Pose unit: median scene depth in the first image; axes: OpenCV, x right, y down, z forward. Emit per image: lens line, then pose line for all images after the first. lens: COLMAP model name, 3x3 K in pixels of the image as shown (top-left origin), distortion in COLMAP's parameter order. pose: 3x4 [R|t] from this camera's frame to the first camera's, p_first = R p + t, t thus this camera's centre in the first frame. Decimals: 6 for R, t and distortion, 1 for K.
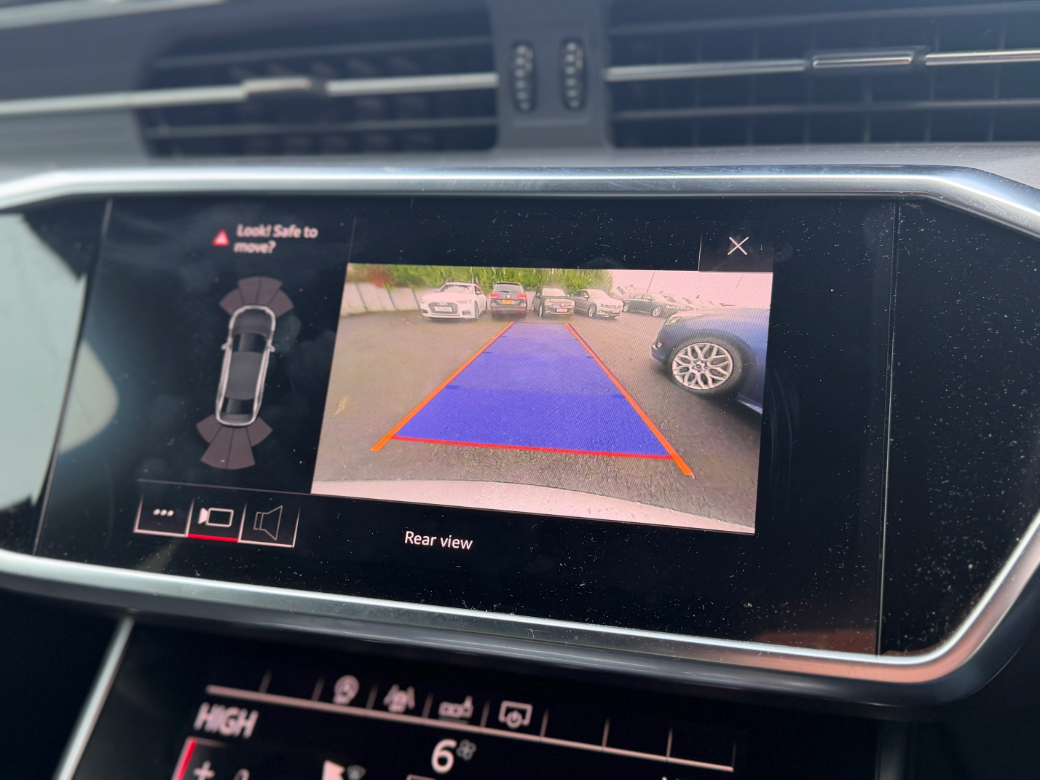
lens RADIAL K [[1020.4, 0, 520.0], [0, 1020.4, 390.0], [0, 0, 1]] dist [0.135884, -0.244356]
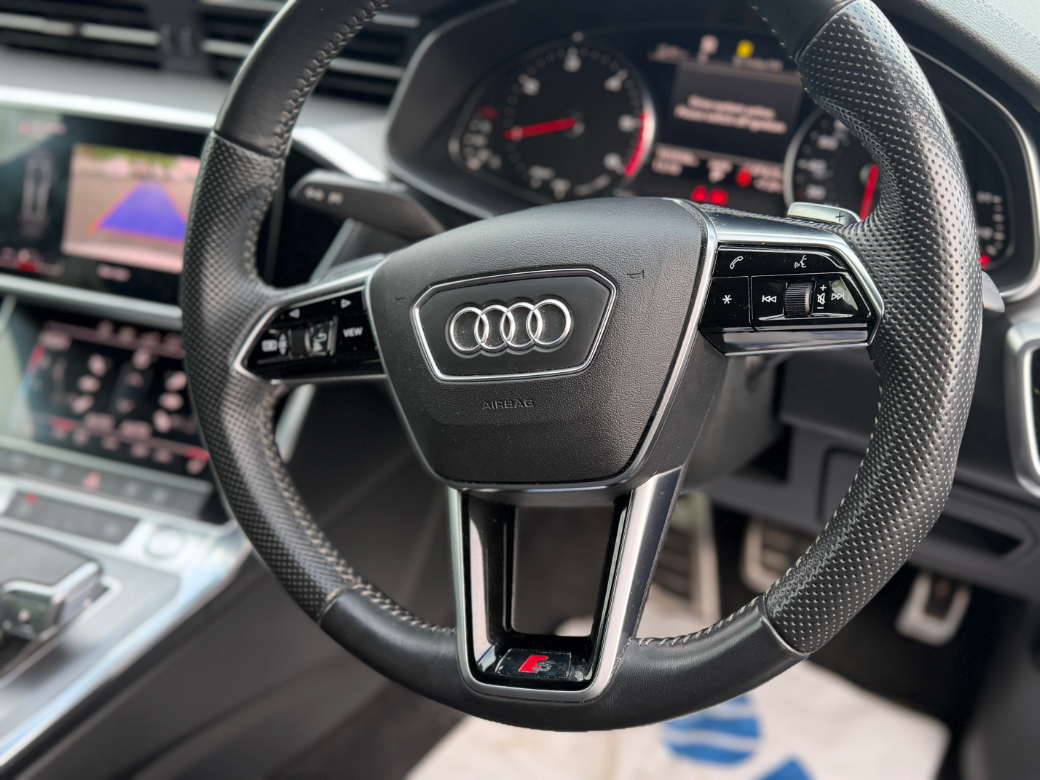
lens RADIAL K [[1020.4, 0, 520.0], [0, 1020.4, 390.0], [0, 0, 1]] dist [0.135884, -0.244356]
pose [[0.998954, 0.041132, -0.019964, 0.853210], [-0.032700, 0.947930, 0.316795, -0.362683], [0.031955, -0.315811, 0.948284, -1.260908]]
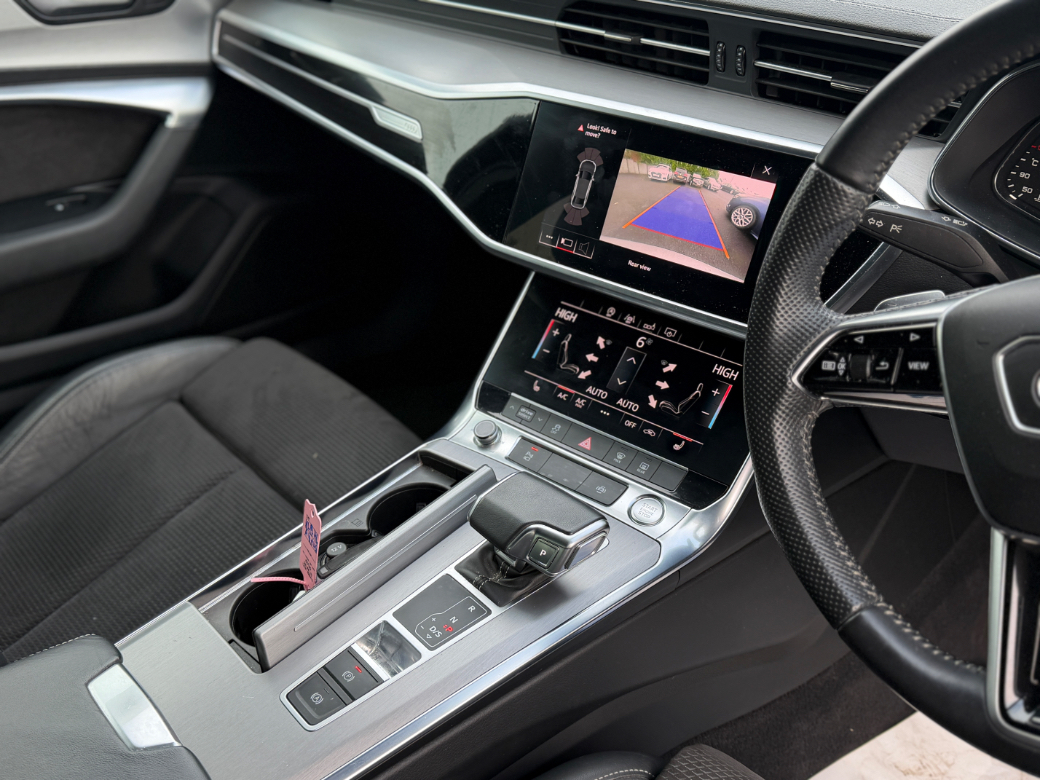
lens RADIAL K [[1020.4, 0, 520.0], [0, 1020.4, 390.0], [0, 0, 1]] dist [0.135884, -0.244356]
pose [[0.919421, 0.200895, -0.338091, 0.554994], [-0.072090, 0.931209, 0.357285, -0.447050], [0.386610, -0.304122, 0.870656, -1.443202]]
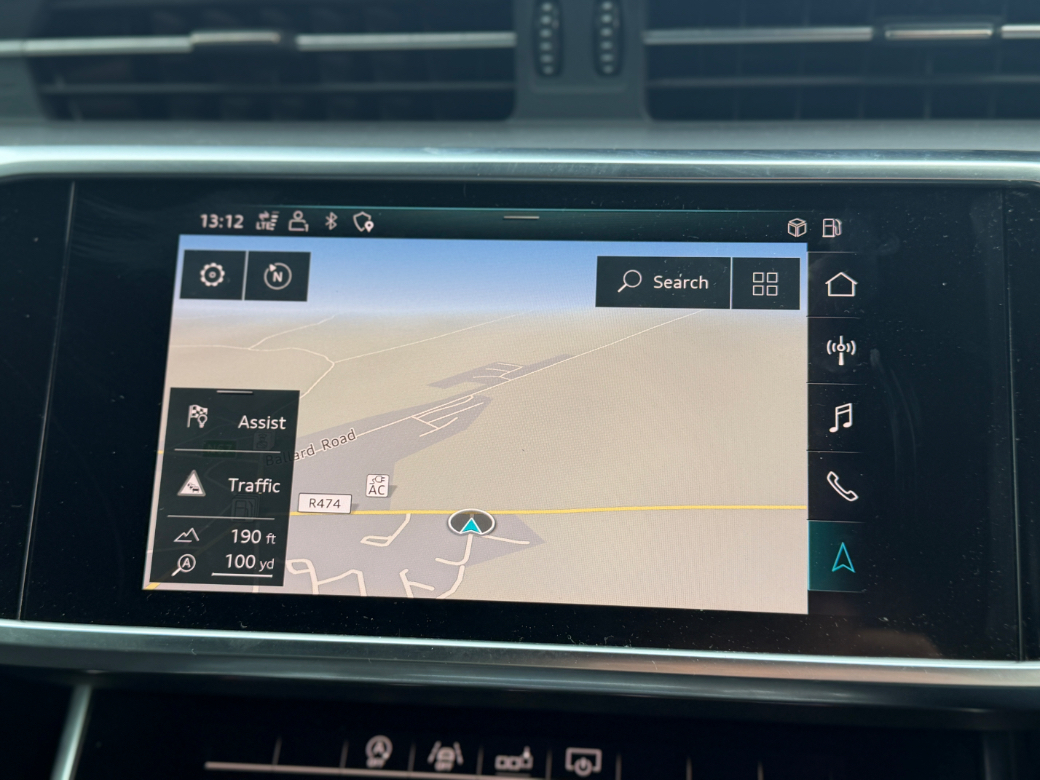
lens RADIAL K [[1310.8, 0, 520.0], [0, 1310.8, 390.0], [0, 0, 1]] dist [0.094481, 0.034432]
pose [[0.982541, -0.034502, 0.182820, -0.261439], [0.032037, 0.999352, 0.016420, -0.026802], [-0.183268, -0.010276, 0.983009, -0.109599]]
